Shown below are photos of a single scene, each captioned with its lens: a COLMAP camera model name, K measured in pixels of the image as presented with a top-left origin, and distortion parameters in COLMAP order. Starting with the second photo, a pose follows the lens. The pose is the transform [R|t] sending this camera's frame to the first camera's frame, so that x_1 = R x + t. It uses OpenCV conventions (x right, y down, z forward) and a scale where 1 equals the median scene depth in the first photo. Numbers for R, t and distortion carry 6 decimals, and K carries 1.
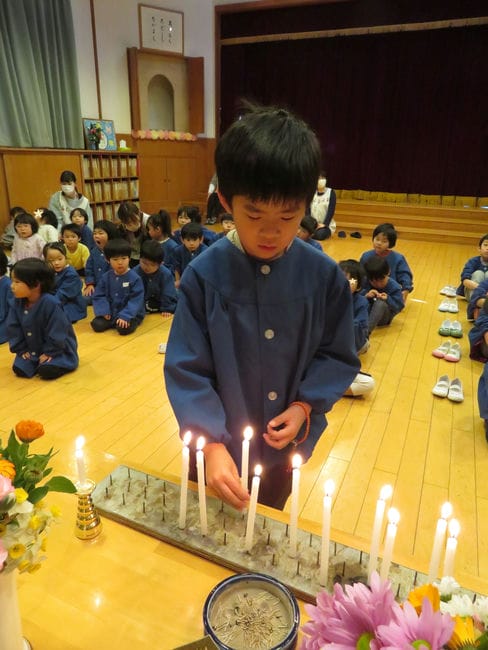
lens RADIAL K [[475.4, 0, 243.1], [0, 475.4, 321.9], [0, 0, 1]] dist [0.008255, 0.001998]
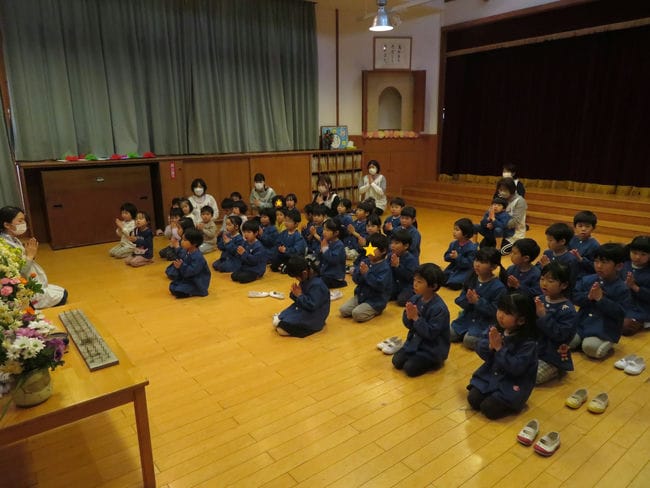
lens RADIAL K [[475.4, 0, 324.6], [0, 475.4, 242.9], [0, 0, 1]] dist [0.008255, 0.001998]
pose [[0.890294, 0.069287, -0.450083, 0.266189], [-0.121963, 0.988530, -0.089074, 0.004265], [0.438749, 0.134196, 0.888533, -0.105957]]
